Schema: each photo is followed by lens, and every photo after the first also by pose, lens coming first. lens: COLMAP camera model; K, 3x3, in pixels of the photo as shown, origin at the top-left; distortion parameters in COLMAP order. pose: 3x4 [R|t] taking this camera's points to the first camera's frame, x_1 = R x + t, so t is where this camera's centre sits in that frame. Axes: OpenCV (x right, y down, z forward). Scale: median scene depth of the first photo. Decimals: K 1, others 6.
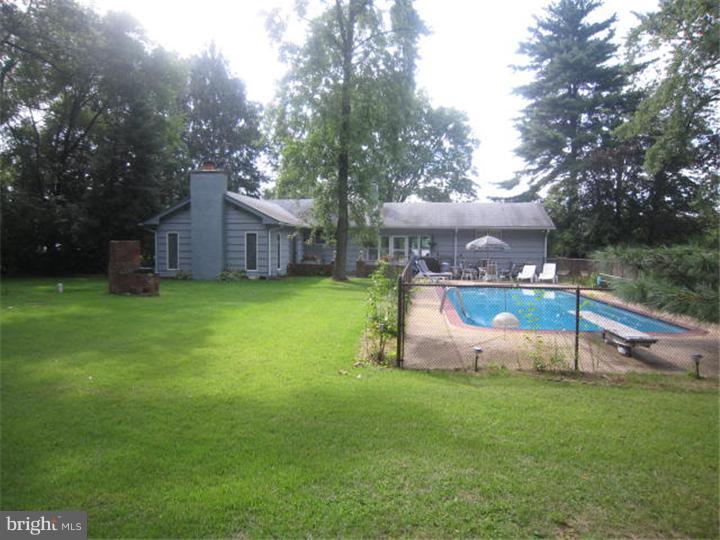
lens RADIAL K [[505.1, 0, 360.0], [0, 505.1, 270.0], [0, 0, 1]] dist [-0.047218, 0.006337]
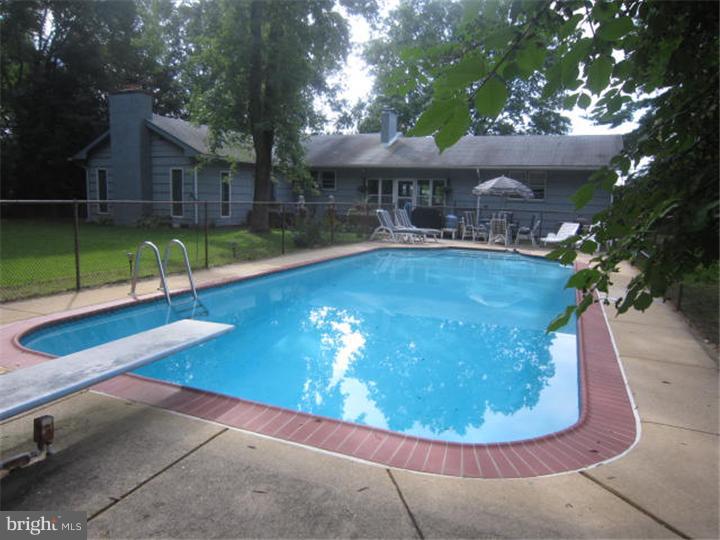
lens RADIAL K [[505.1, 0, 360.0], [0, 505.1, 270.0], [0, 0, 1]] dist [-0.047218, 0.006337]
pose [[0.960331, 0.058712, -0.272612, 0.282197], [-0.035337, 0.995326, 0.089879, 0.003523], [0.276615, -0.076680, 0.957917, 0.309161]]
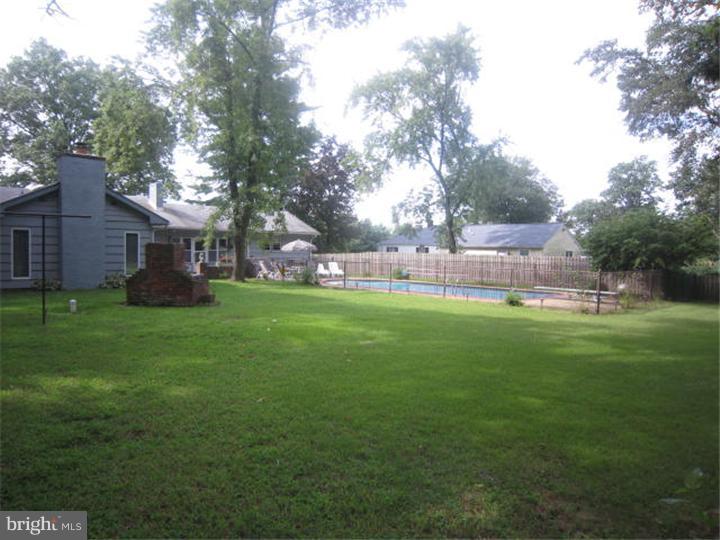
lens RADIAL K [[505.1, 0, 360.0], [0, 505.1, 270.0], [0, 0, 1]] dist [-0.047218, 0.006337]
pose [[0.650853, -0.026719, 0.758734, -0.612554], [0.025476, 0.999586, 0.013347, -0.010518], [-0.758777, 0.010643, 0.651264, 0.129351]]
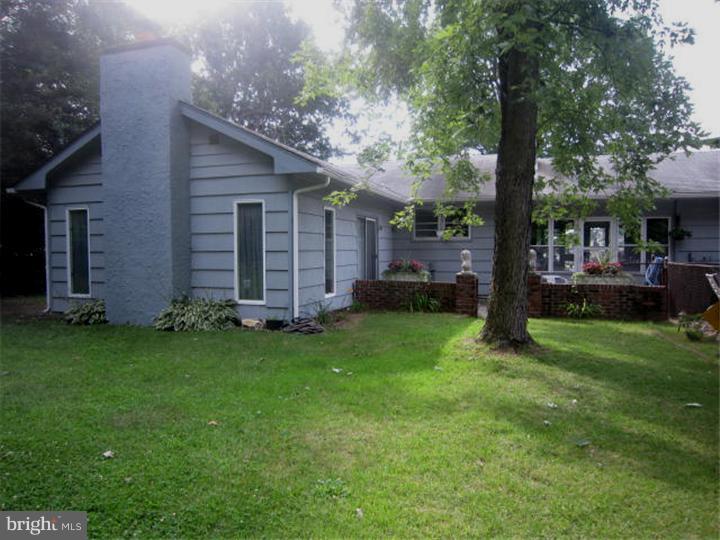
lens RADIAL K [[505.1, 0, 360.0], [0, 505.1, 270.0], [0, 0, 1]] dist [-0.047218, 0.006337]
pose [[0.983501, -0.001510, -0.180895, -0.066118], [-0.000143, 0.999958, -0.009125, -0.019349], [0.180902, 0.009000, 0.983460, 0.638179]]
